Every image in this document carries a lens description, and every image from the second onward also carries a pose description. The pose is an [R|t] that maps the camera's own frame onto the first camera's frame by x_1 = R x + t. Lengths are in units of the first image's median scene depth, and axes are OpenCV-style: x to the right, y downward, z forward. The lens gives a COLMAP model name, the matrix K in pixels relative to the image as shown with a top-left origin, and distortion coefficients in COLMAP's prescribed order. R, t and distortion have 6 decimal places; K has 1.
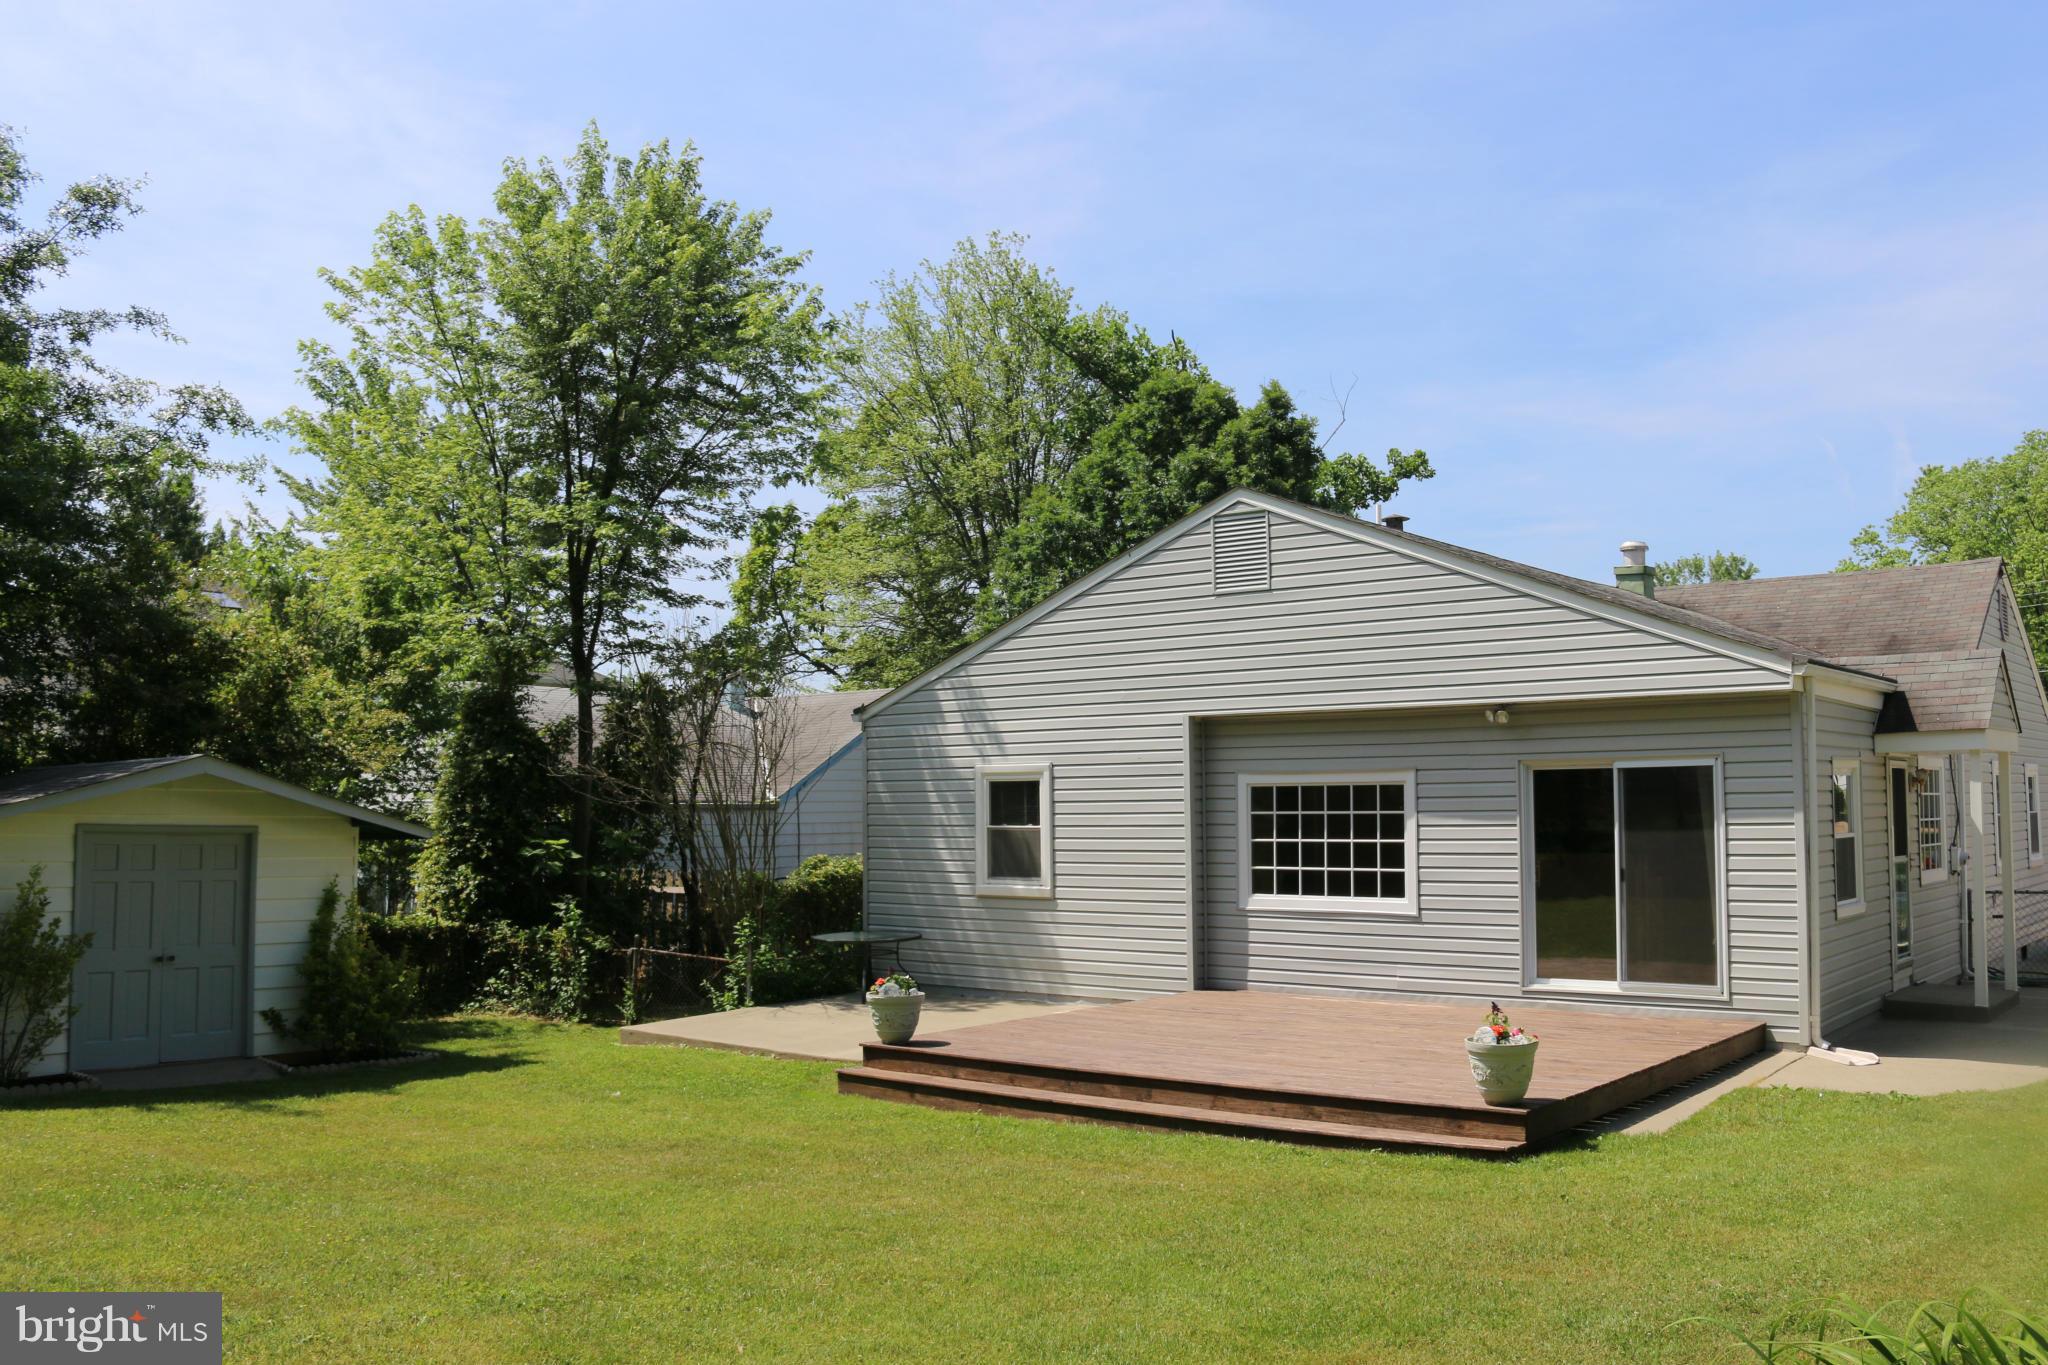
lens RADIAL K [[1681.0, 0, 1024.0], [0, 1681.0, 682.5], [0, 0, 1]] dist [-0.161104, 0.129769]
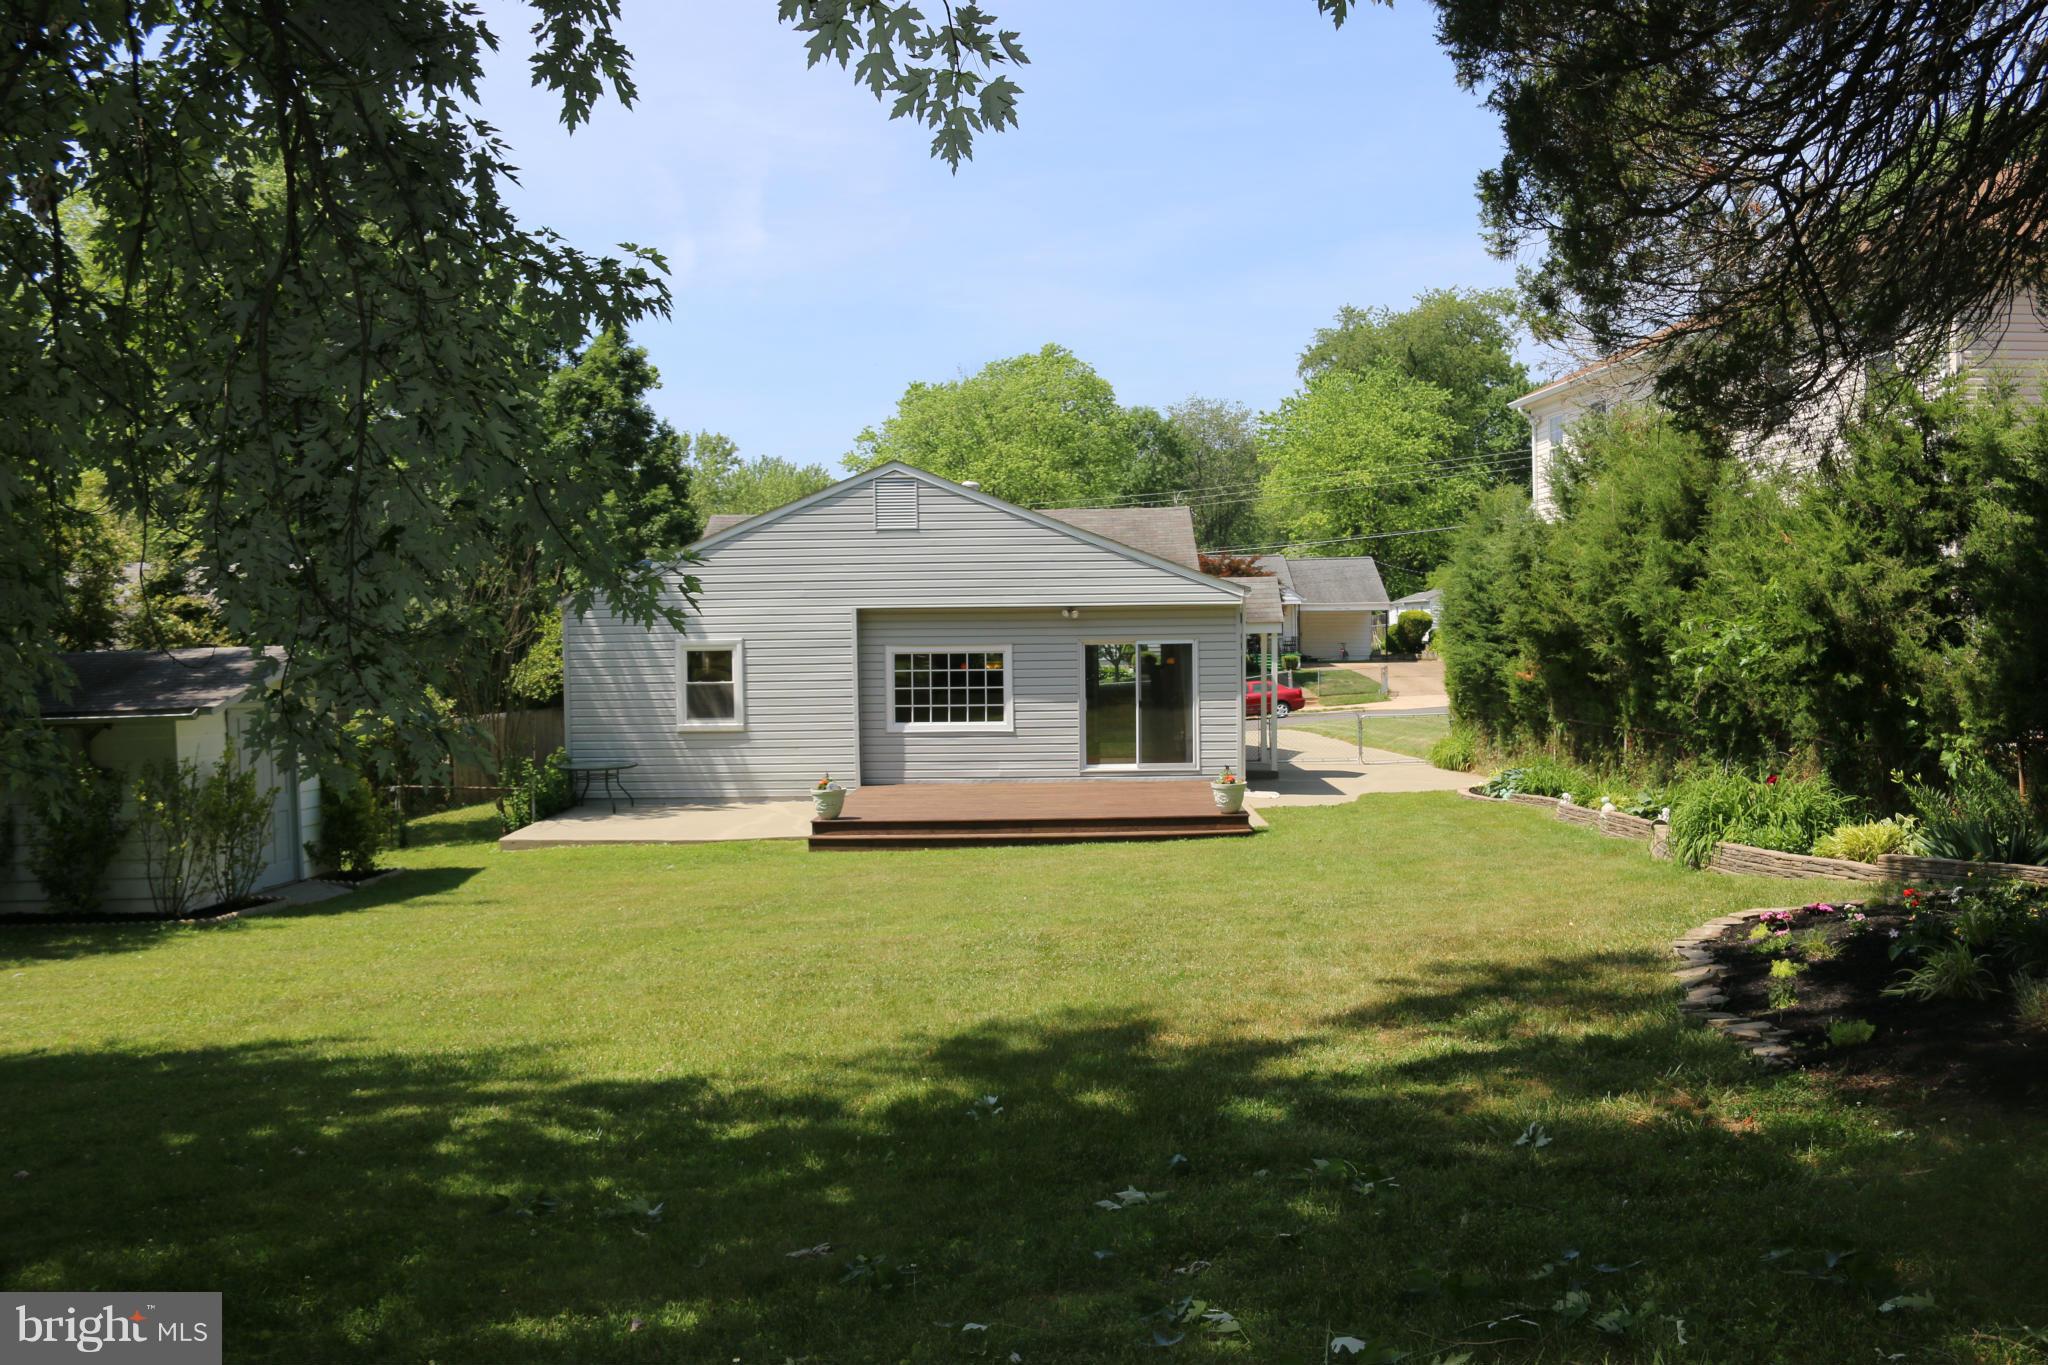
lens RADIAL K [[1681.0, 0, 1024.0], [0, 1681.0, 682.5], [0, 0, 1]] dist [-0.161104, 0.129769]
pose [[0.781714, -0.021699, 0.623259, -0.740955], [-0.036674, 0.996065, 0.080677, -0.041825], [-0.622558, -0.085923, 0.777843, -0.291156]]
